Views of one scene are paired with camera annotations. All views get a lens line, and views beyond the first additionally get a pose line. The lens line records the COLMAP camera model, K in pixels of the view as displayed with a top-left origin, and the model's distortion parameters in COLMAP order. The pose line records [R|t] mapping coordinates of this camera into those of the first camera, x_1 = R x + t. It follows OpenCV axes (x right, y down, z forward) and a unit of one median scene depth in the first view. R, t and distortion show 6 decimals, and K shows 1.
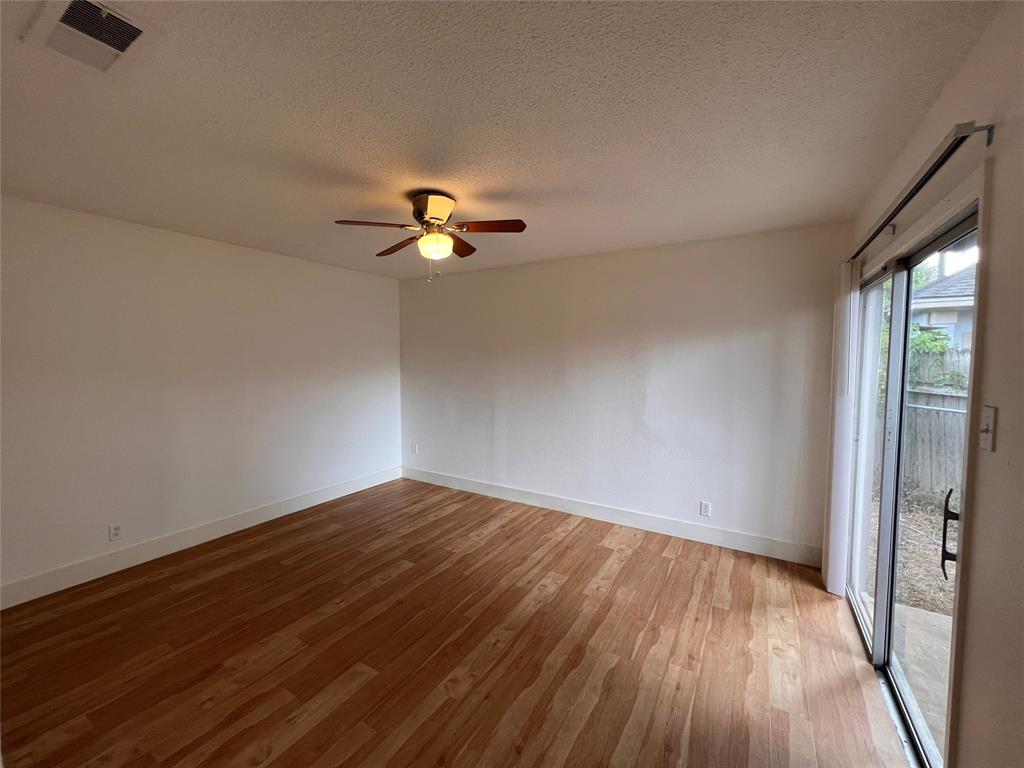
lens RADIAL K [[408.2, 0, 512.1], [0, 408.2, 382.6], [0, 0, 1]] dist [-0.000893, -0.000140]
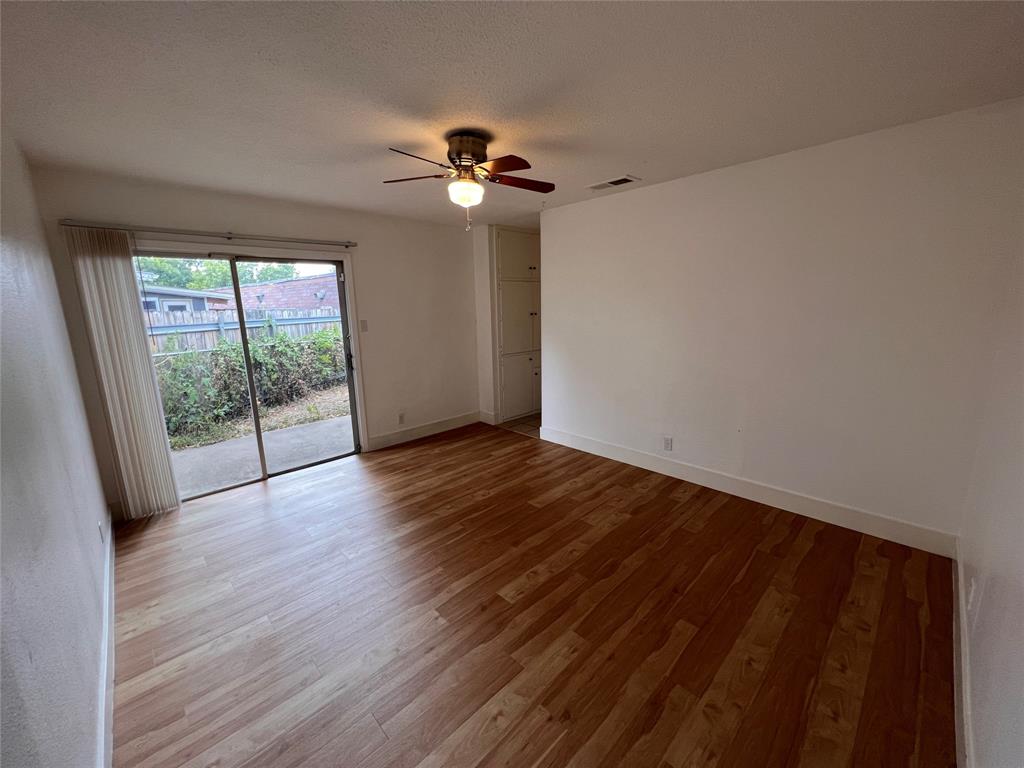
lens RADIAL K [[408.2, 0, 512.0], [0, 408.2, 381.4], [0, 0, 1]] dist [-0.000893, -0.000140]
pose [[-0.965832, -0.031381, 0.257264, -0.576594], [0.034769, 0.967981, 0.248604, -0.139116], [-0.256828, 0.249054, -0.933816, 2.071226]]
